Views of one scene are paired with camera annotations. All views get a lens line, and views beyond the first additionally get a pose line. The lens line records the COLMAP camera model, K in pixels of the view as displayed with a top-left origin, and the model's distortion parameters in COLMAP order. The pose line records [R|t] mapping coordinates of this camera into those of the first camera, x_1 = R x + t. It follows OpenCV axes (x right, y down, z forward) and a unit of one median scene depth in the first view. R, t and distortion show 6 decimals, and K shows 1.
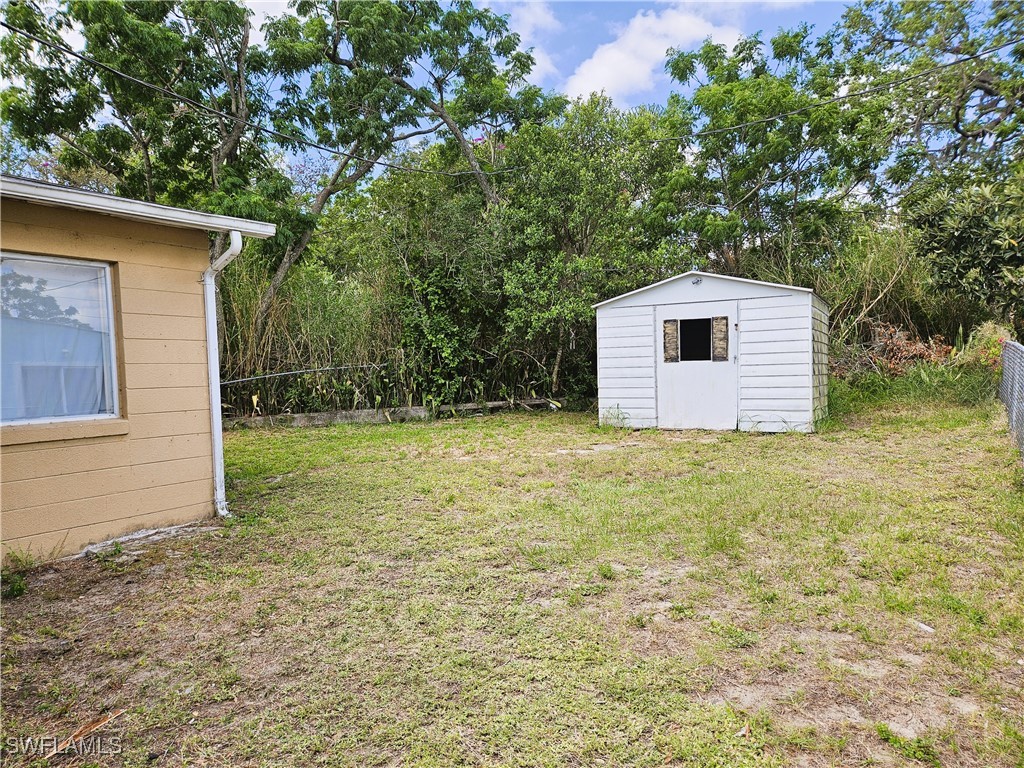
lens RADIAL K [[710.1, 0, 494.1], [0, 710.1, 389.9], [0, 0, 1]] dist [0.072781, -0.070063]
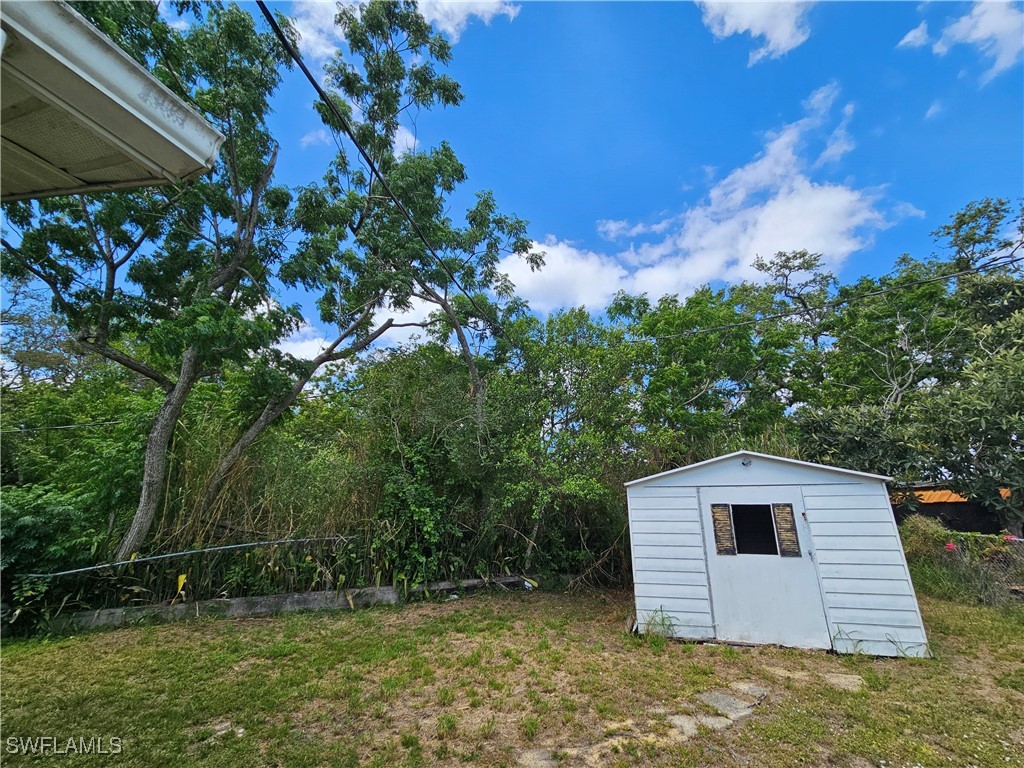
lens RADIAL K [[417.4, 0, 512.0], [0, 417.4, 384.0], [0, 0, 1]] dist [0.002442, 0.000060]
pose [[0.965964, 0.105539, 0.236169, -0.108902], [-0.018465, 0.938788, -0.343999, -0.040724], [-0.258018, 0.327930, 0.908784, 0.402996]]
